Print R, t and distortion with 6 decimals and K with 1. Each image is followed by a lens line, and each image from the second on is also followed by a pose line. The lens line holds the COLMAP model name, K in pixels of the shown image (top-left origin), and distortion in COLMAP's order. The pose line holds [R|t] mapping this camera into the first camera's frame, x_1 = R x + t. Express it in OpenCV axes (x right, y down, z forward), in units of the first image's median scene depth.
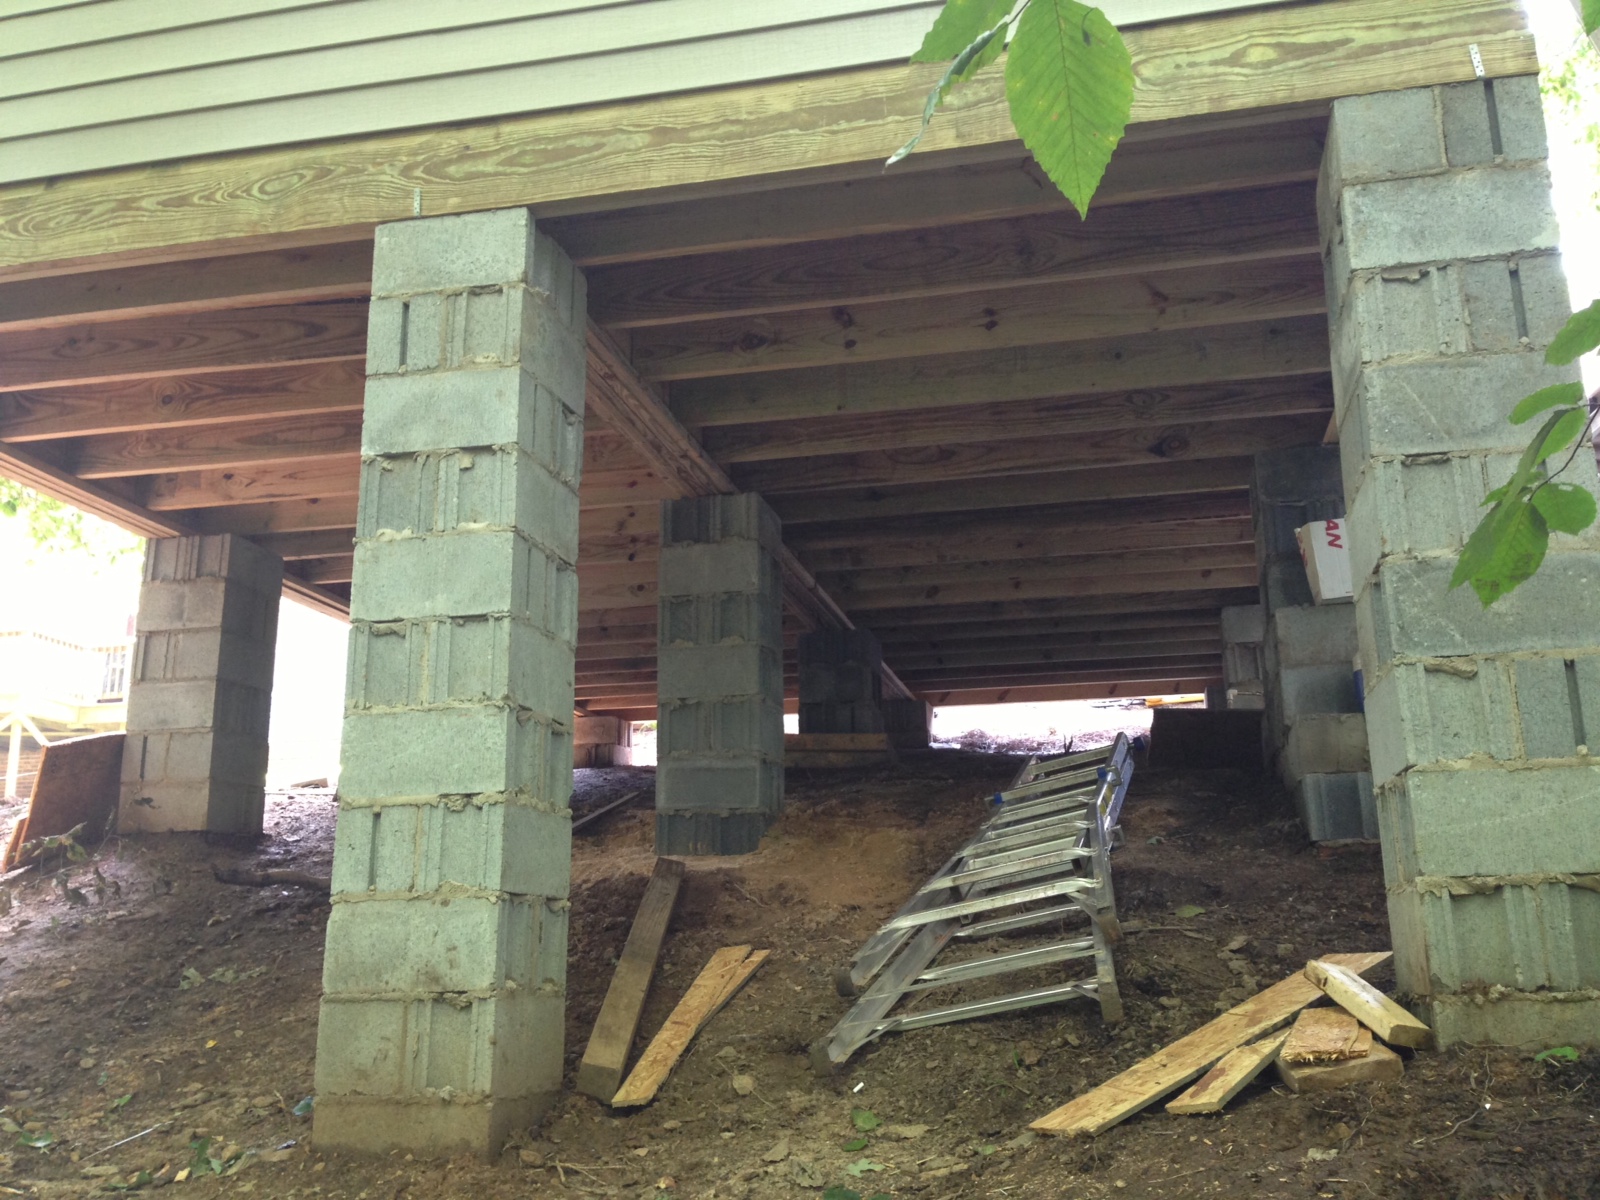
lens RADIAL K [[1540.9, 0, 768.5], [0, 1540.9, 577.0], [0, 0, 1]] dist [0.187969, -0.365625]
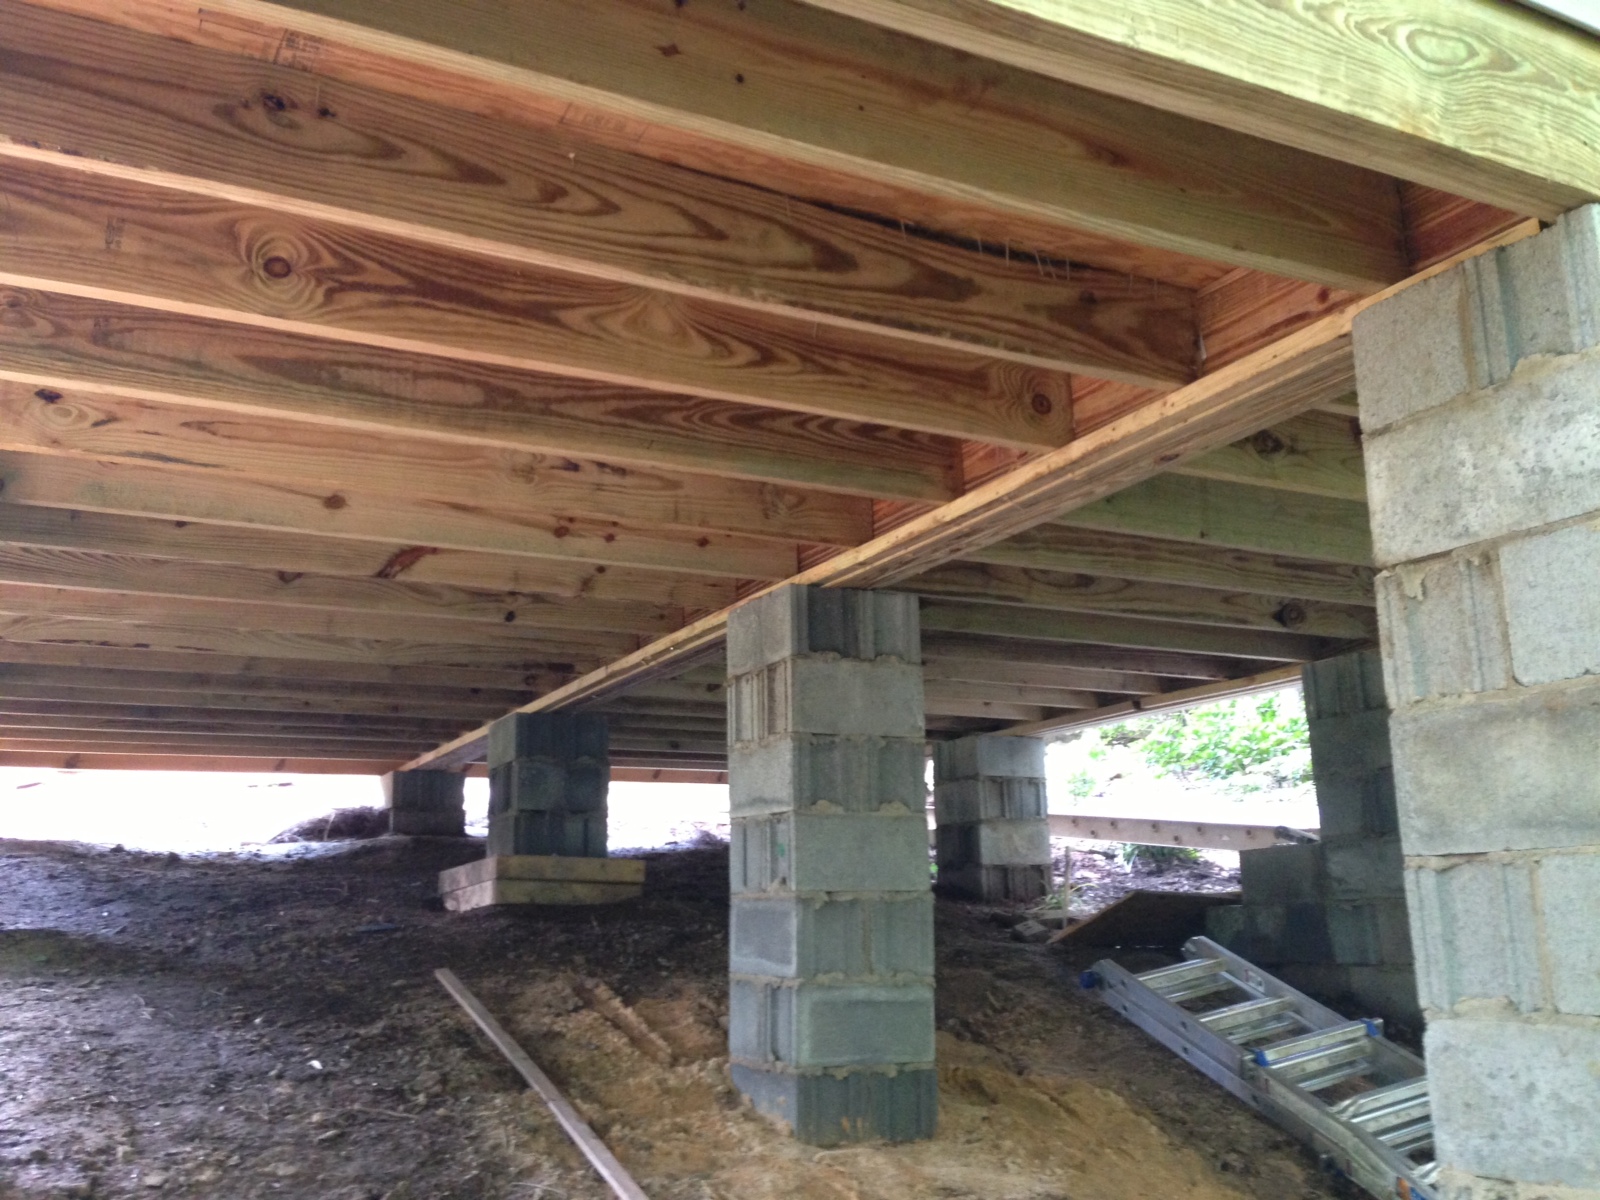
lens RADIAL K [[1501.8, 0, 800.0], [0, 1501.8, 600.0], [0, 0, 1]] dist [0.135905, -0.245278]
pose [[0.746938, 0.135005, 0.651043, -0.753119], [-0.156216, 0.987393, -0.025528, -0.041291], [-0.646282, -0.082635, 0.758611, 0.772892]]
